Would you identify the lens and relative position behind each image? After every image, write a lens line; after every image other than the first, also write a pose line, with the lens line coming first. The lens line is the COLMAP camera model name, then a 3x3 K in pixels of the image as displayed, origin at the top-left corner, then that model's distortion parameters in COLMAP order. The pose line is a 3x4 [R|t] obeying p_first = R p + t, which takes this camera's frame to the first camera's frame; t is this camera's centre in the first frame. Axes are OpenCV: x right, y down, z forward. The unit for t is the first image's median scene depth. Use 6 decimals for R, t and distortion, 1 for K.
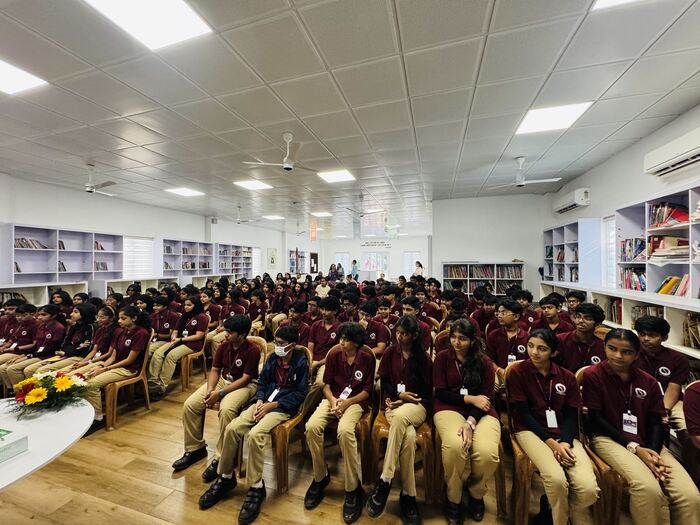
lens RADIAL K [[277.8, 0, 350.0], [0, 277.8, 262.5], [0, 0, 1]] dist [-0.001099, -0.000238]
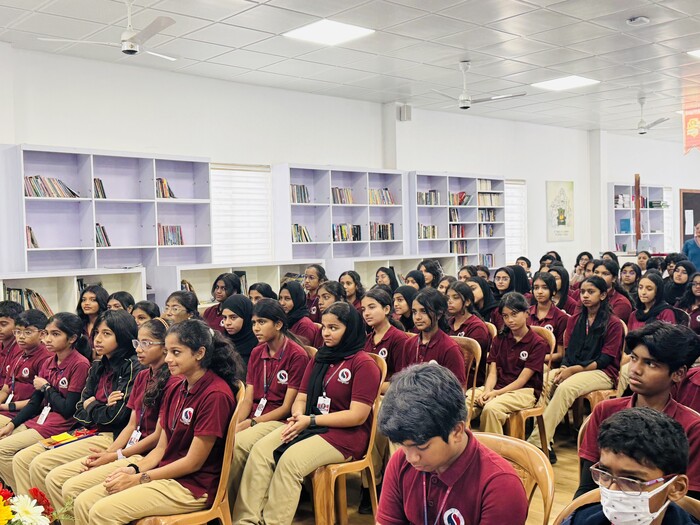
lens RADIAL K [[758.1, 0, 350.0], [0, 758.1, 262.5], [0, 0, 1]] dist [0.195408, -0.506305]
pose [[0.857493, -0.003778, -0.514482, -0.035296], [0.023885, 0.999187, 0.032472, 0.026323], [0.513941, -0.040133, 0.856886, 0.115326]]
